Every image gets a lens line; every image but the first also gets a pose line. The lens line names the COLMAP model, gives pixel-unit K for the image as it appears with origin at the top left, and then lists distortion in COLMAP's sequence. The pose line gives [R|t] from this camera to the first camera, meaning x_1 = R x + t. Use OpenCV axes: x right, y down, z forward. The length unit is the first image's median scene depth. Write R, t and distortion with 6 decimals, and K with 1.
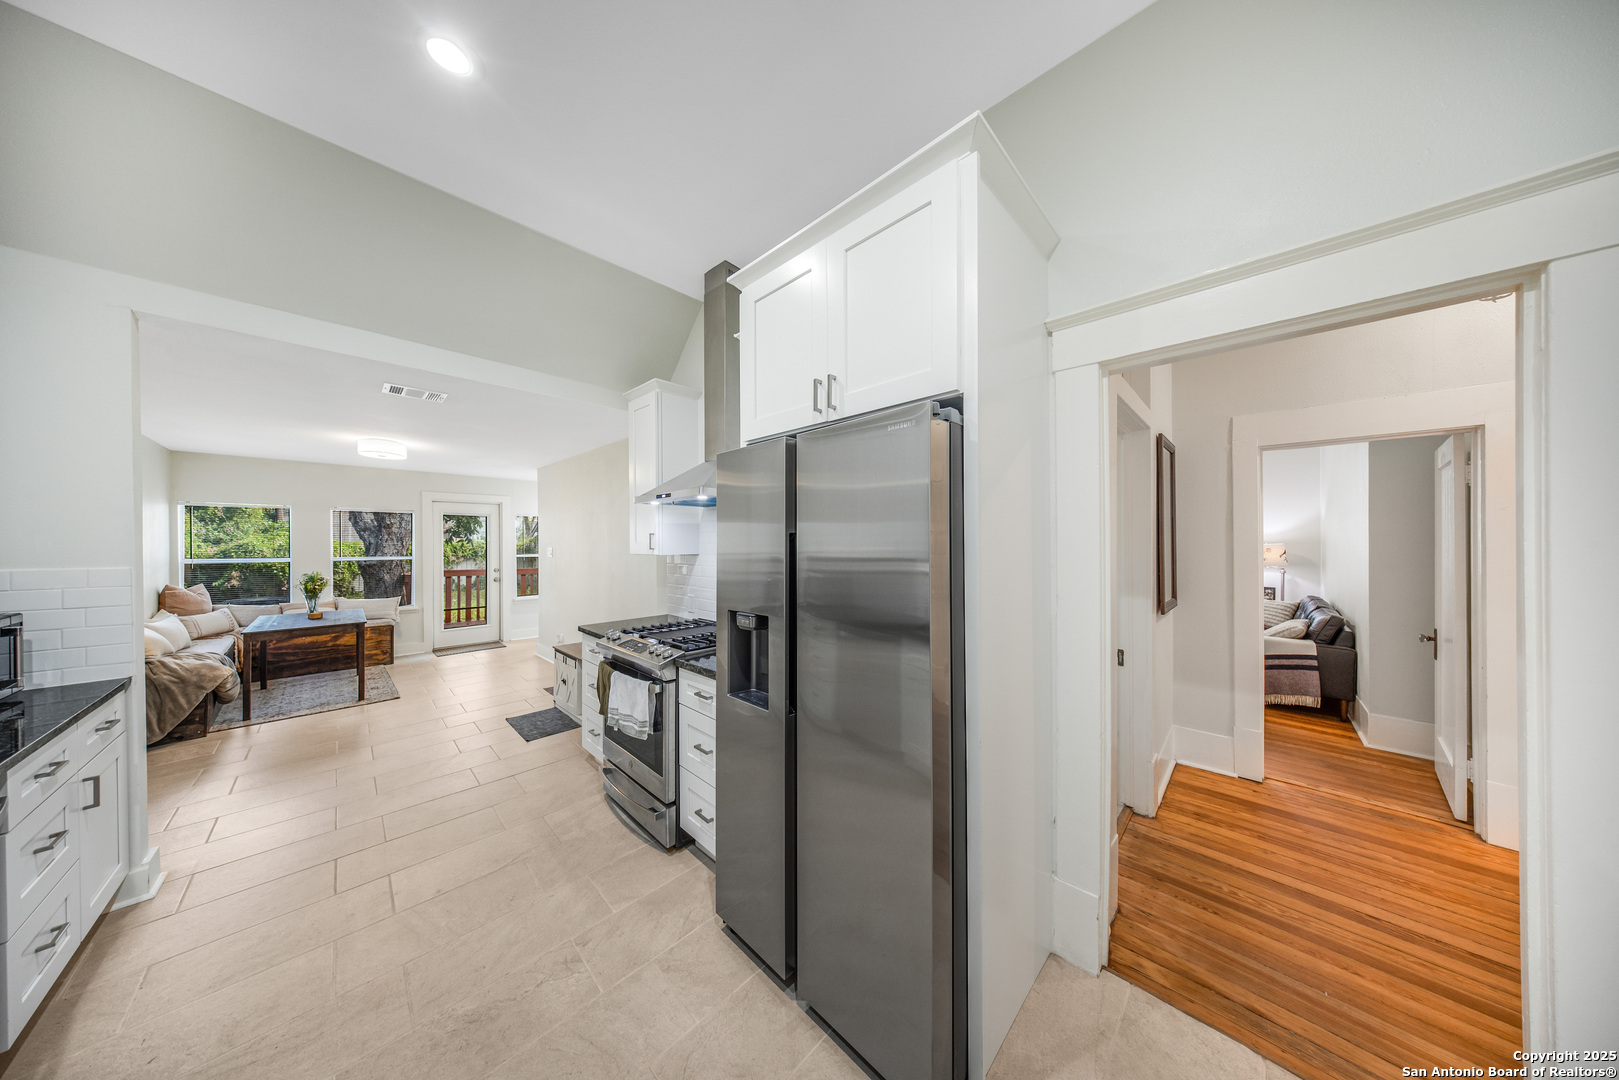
lens RADIAL K [[467.2, 0, 812.5], [0, 467.2, 541.6], [0, 0, 1]] dist [-0.000487, 0.000232]
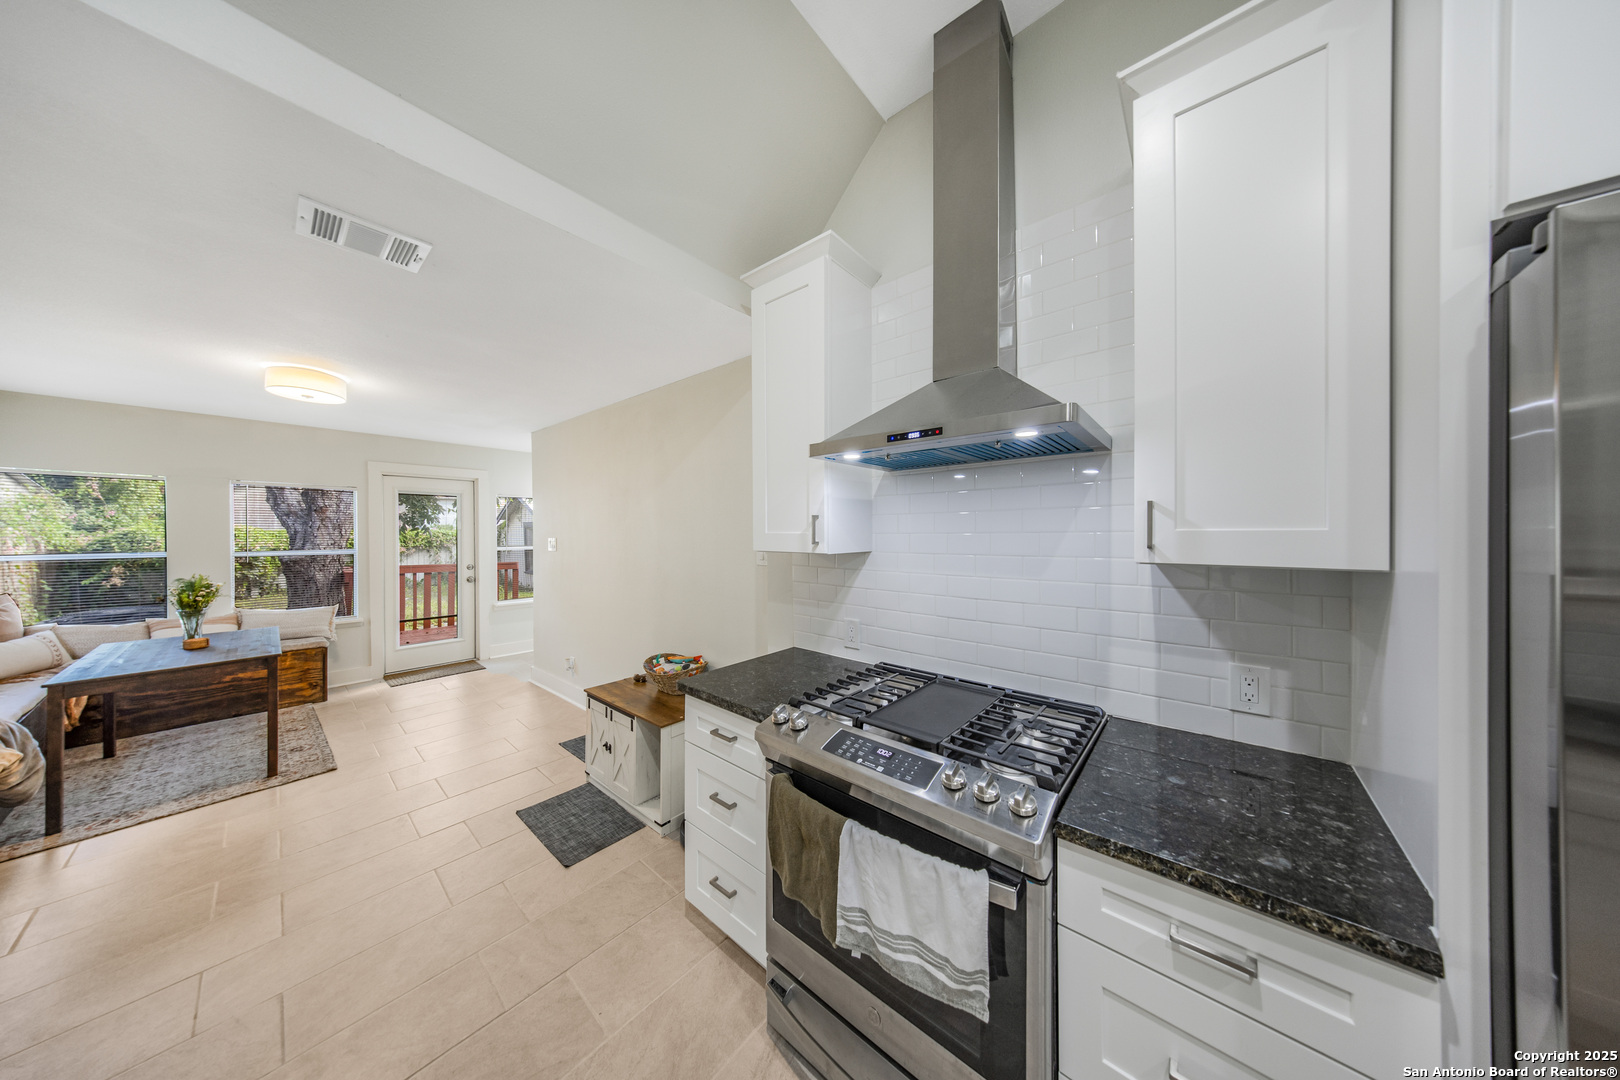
lens RADIAL K [[467.4, 0, 815.4], [0, 467.4, 533.9], [0, 0, 1]] dist [-0.000487, 0.000232]
pose [[0.997396, 0.003585, 0.072036, -0.220415], [-0.003867, 0.999985, 0.003778, 0.001298], [-0.072021, -0.004047, 0.997395, 0.252263]]
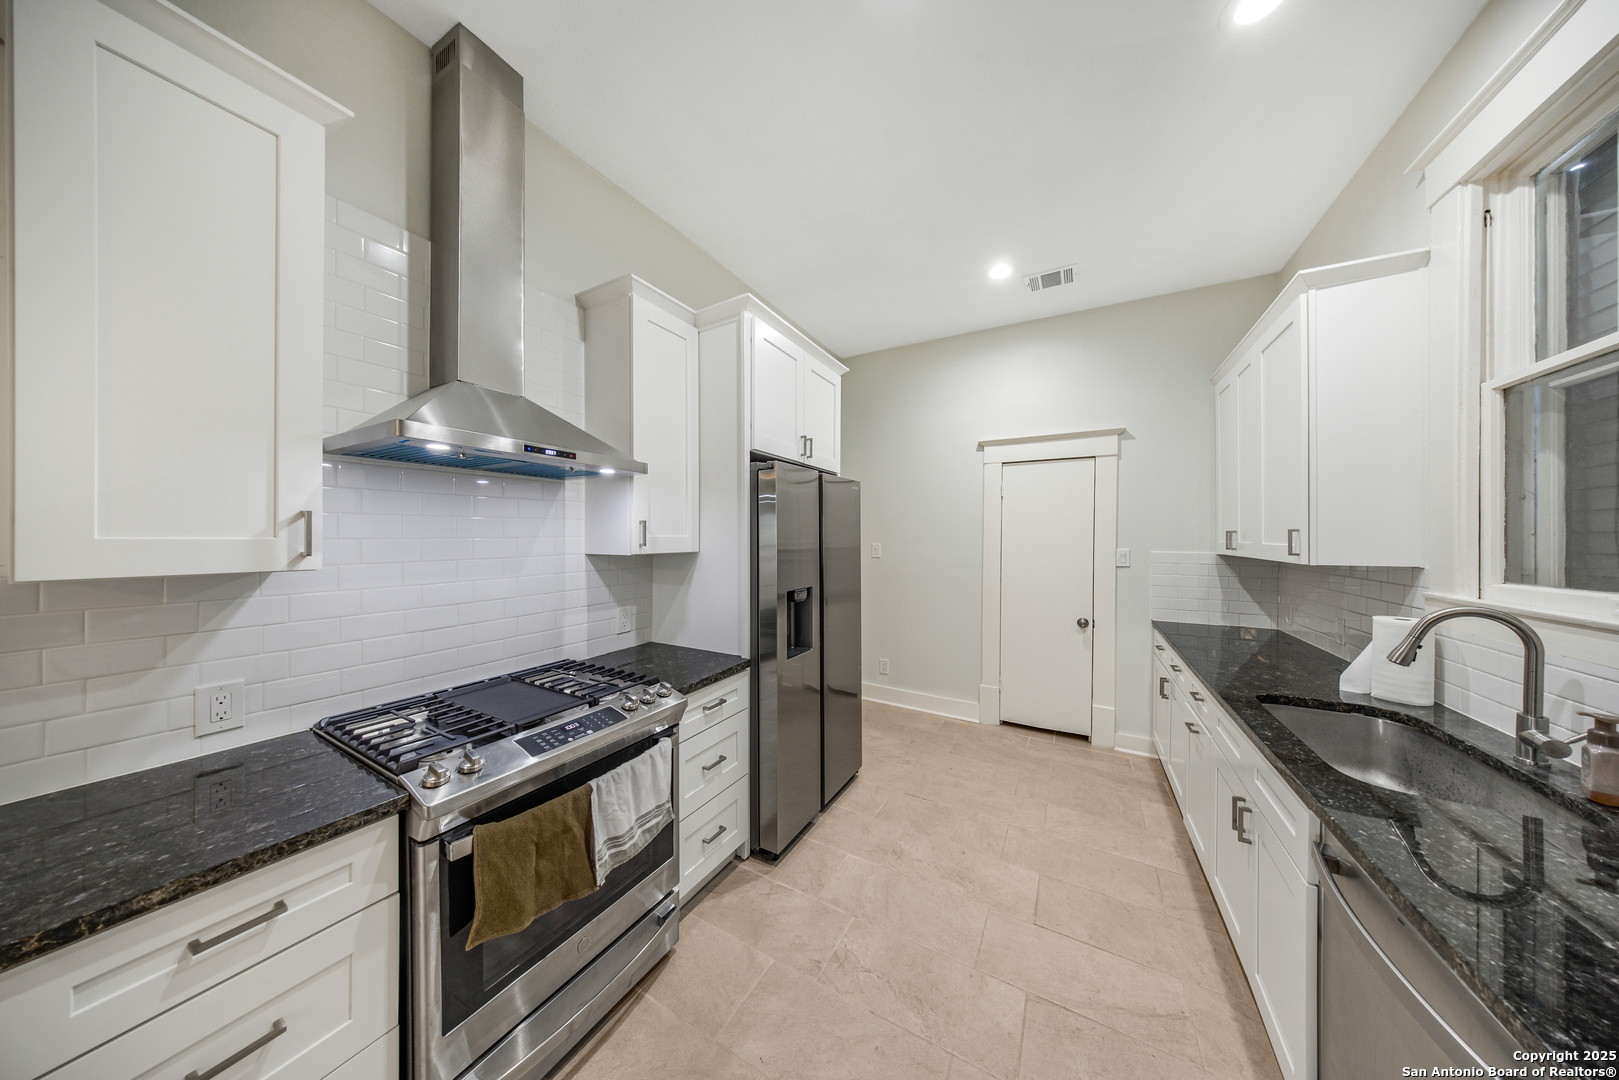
lens RADIAL K [[467.2, 0, 811.1], [0, 467.2, 538.9], [0, 0, 1]] dist [-0.000487, 0.000232]
pose [[-0.259118, -0.001134, 0.965845, -0.449799], [-0.002284, 0.999997, 0.000562, 0.001558], [-0.965843, -0.002060, -0.259120, 0.406079]]
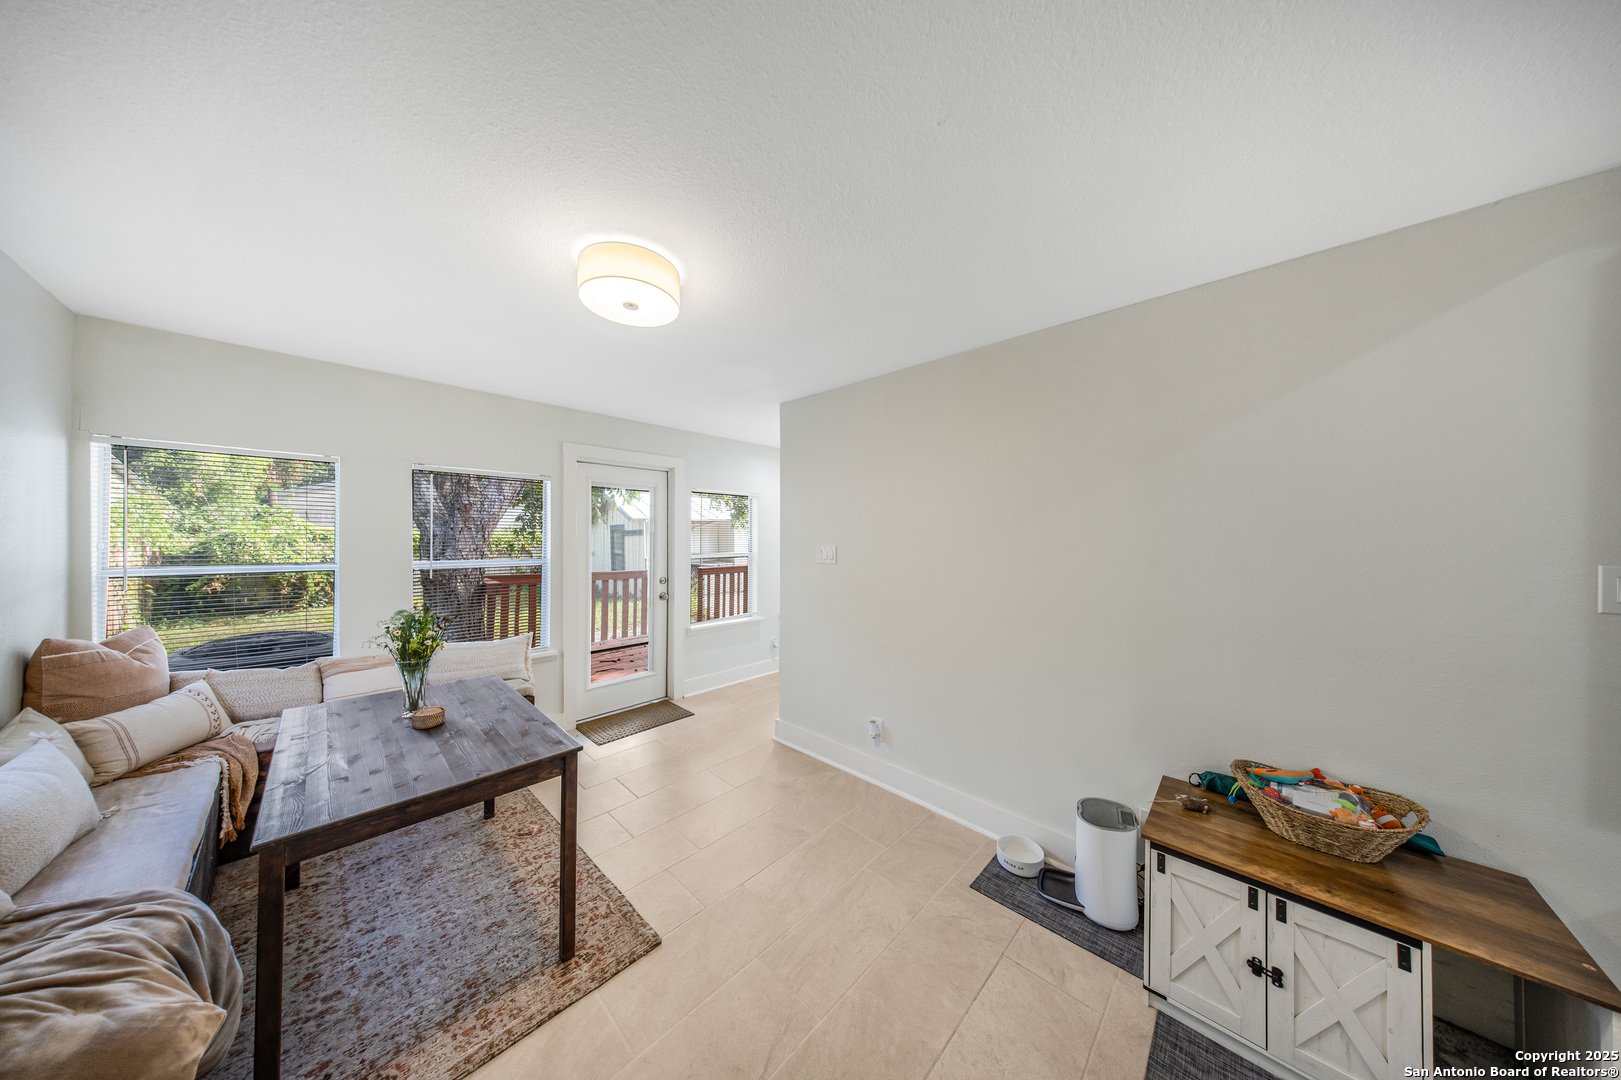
lens RADIAL K [[467.7, 0, 810.2], [0, 467.7, 531.3], [0, 0, 1]] dist [-0.000487, 0.000232]
pose [[0.999890, 0.007496, 0.012820, -0.631974], [-0.007395, 0.999941, -0.007924, 0.000692], [-0.012879, 0.007828, 0.999886, 0.504890]]
